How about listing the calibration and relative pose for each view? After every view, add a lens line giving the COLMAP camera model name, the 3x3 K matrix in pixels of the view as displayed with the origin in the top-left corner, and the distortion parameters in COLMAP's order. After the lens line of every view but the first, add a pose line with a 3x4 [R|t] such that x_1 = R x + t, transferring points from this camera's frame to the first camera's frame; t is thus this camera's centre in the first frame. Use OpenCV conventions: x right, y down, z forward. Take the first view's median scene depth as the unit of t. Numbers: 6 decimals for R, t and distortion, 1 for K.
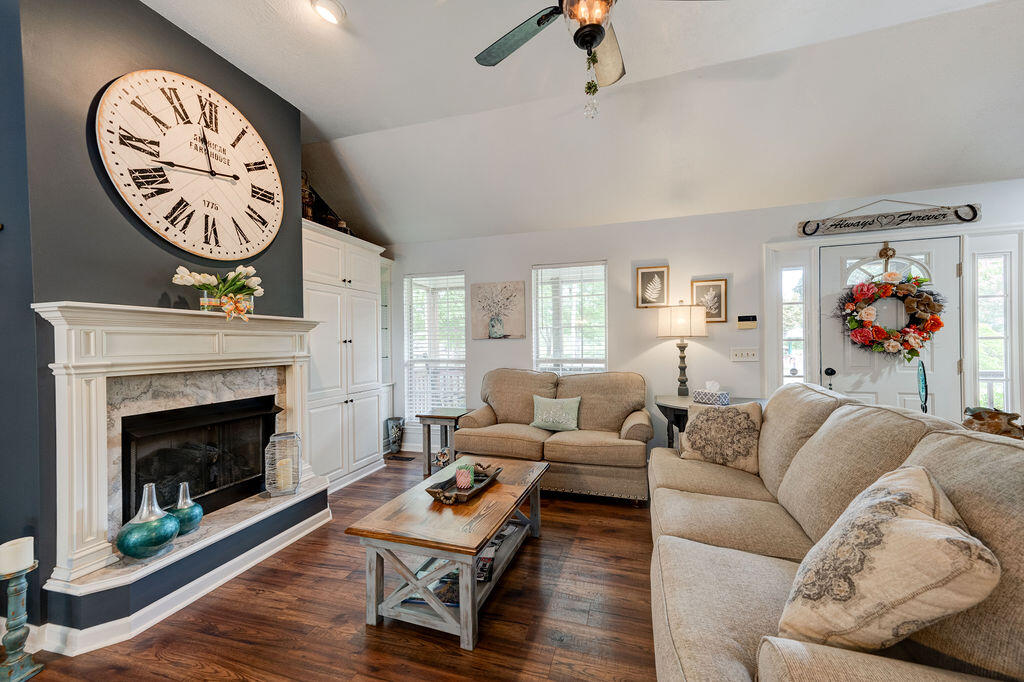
lens RADIAL K [[404.6, 0, 516.0], [0, 404.6, 343.6], [0, 0, 1]] dist [0.022227, 0.000146]
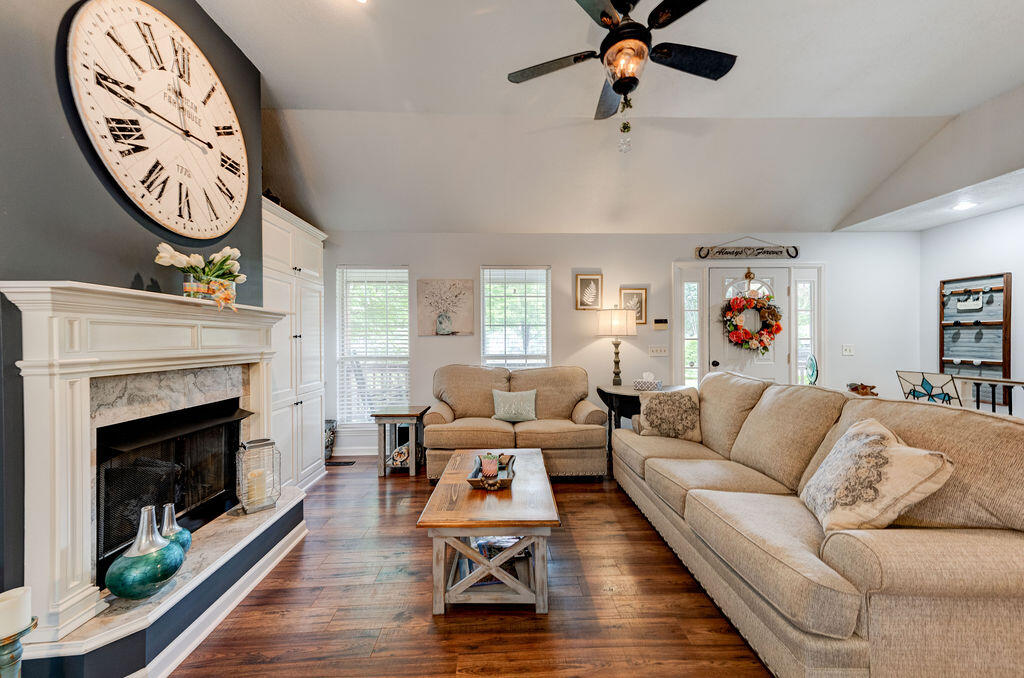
lens RADIAL K [[404.6, 0, 516.0], [0, 404.6, 341.6], [0, 0, 1]] dist [0.022227, 0.000146]
pose [[0.942311, 0.006399, 0.334677, -0.335123], [-0.006521, 0.999978, -0.000758, 0.004571], [-0.334674, -0.001468, 0.942333, -0.014070]]
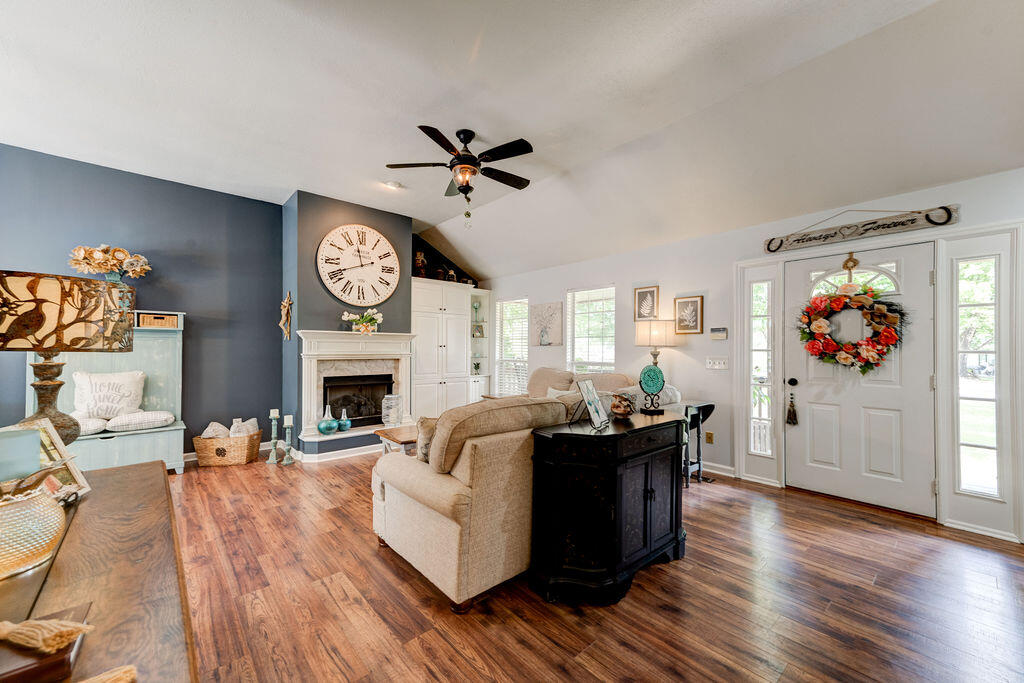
lens RADIAL K [[410.5, 0, 512.1], [0, 410.5, 346.0], [0, 0, 1]] dist [0.018062, -0.000096]
pose [[0.849007, 0.012952, -0.528224, 0.893427], [-0.015965, 0.999872, -0.001144, -0.011380], [0.528141, 0.009404, 0.849105, -0.327412]]
